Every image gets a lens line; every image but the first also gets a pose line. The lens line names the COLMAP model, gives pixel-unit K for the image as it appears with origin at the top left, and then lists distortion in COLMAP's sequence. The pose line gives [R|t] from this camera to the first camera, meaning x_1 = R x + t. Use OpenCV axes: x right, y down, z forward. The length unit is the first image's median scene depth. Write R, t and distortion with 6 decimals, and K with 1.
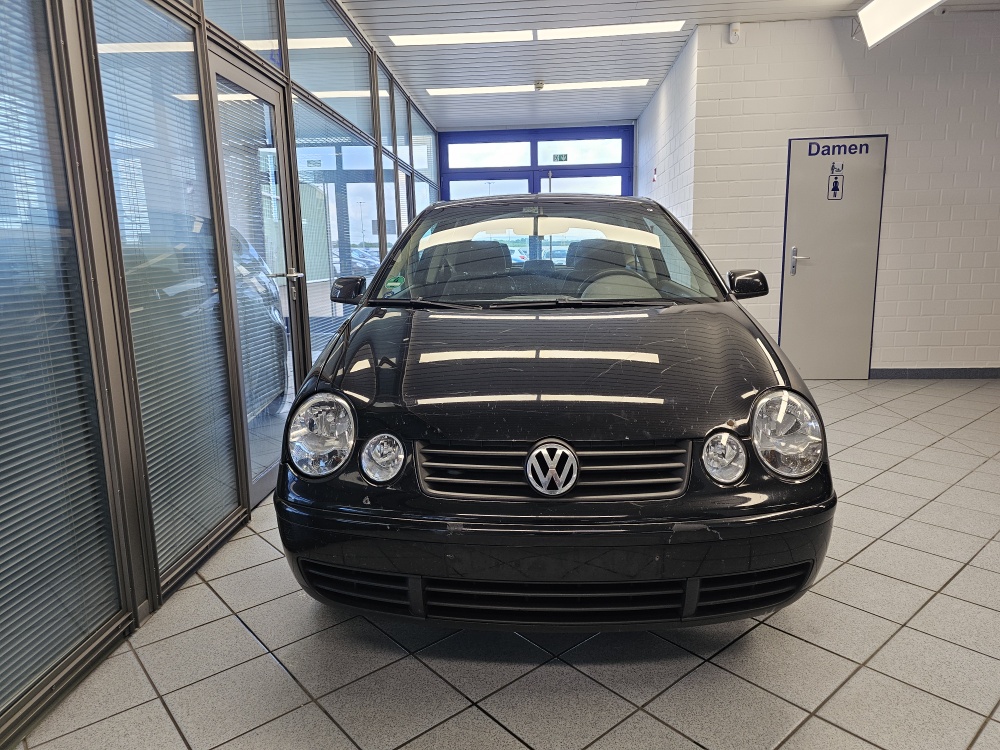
lens RADIAL K [[672.8, 0, 499.8], [0, 672.8, 363.0], [0, 0, 1]] dist [0.001393, -0.004282]
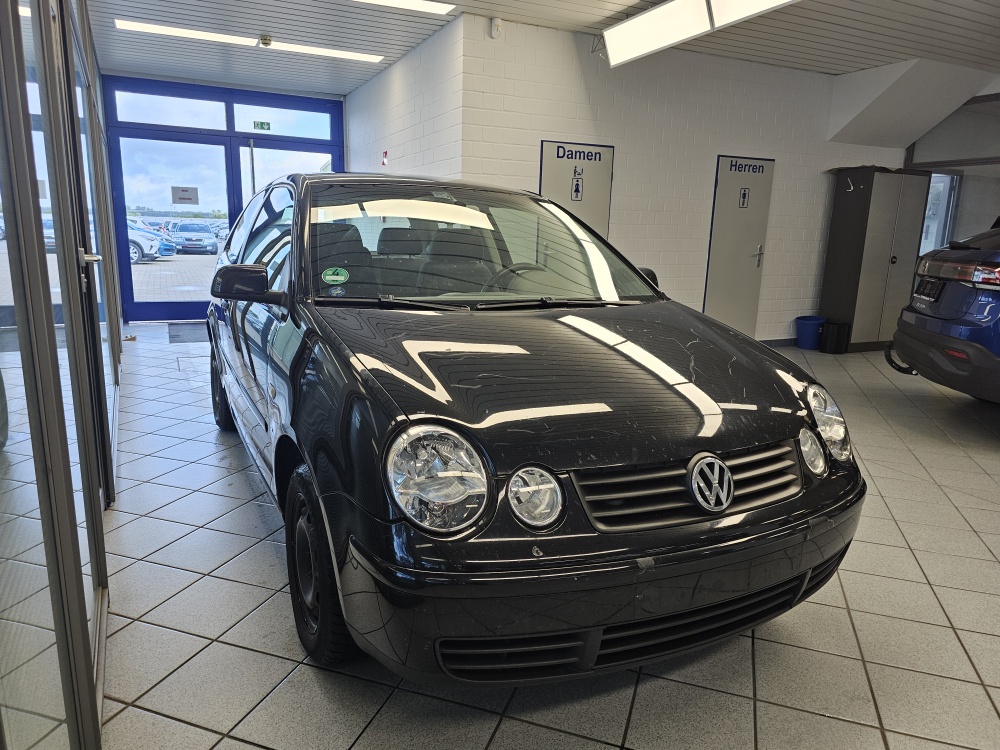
lens RADIAL K [[663.3, 0, 500.0], [0, 663.3, 375.0], [0, 0, 1]] dist [0.048388, -0.052032]
pose [[0.867989, -0.054890, 0.493540, -0.178542], [0.032023, 0.997991, 0.054675, -0.016591], [-0.495550, -0.031653, 0.868003, 0.090118]]
